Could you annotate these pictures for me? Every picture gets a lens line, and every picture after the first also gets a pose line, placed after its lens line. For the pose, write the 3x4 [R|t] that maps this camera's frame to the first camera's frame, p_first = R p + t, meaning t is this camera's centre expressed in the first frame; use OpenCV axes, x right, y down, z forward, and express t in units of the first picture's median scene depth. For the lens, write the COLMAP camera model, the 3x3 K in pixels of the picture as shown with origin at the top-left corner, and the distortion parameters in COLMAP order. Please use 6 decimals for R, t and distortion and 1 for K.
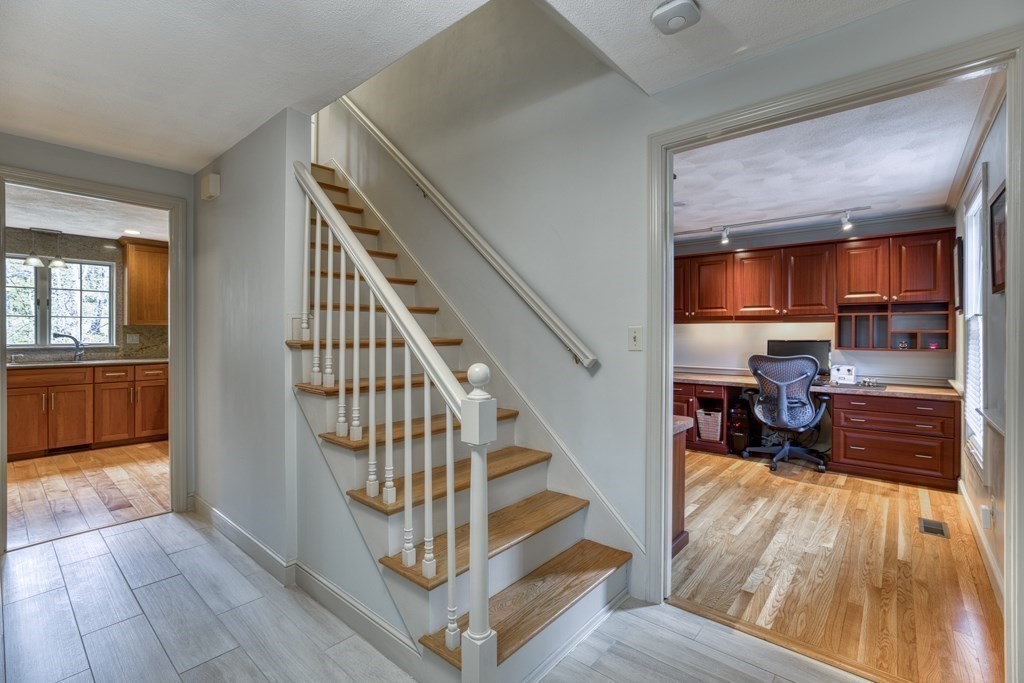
lens RADIAL K [[459.4, 0, 514.5], [0, 459.4, 334.1], [0, 0, 1]] dist [0.001248, -0.000002]
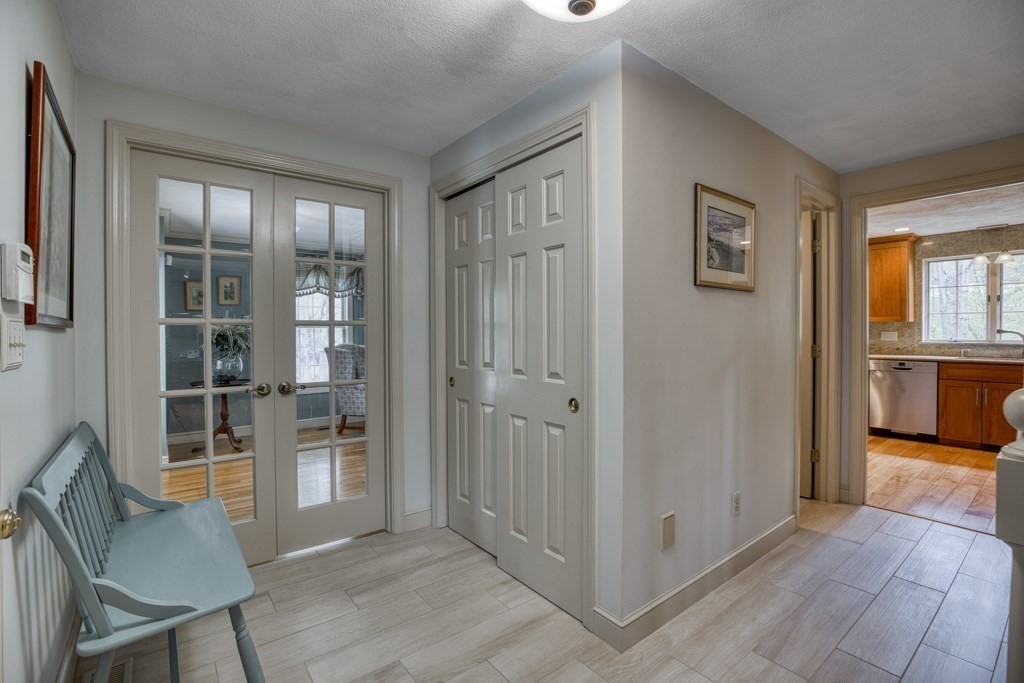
lens RADIAL K [[459.4, 0, 519.6], [0, 459.4, 331.8], [0, 0, 1]] dist [0.001248, -0.000002]
pose [[-0.187854, -0.000394, -0.982197, 0.159641], [0.004107, 0.999991, -0.001187, 0.001072], [0.982188, -0.004257, -0.187851, 0.172595]]
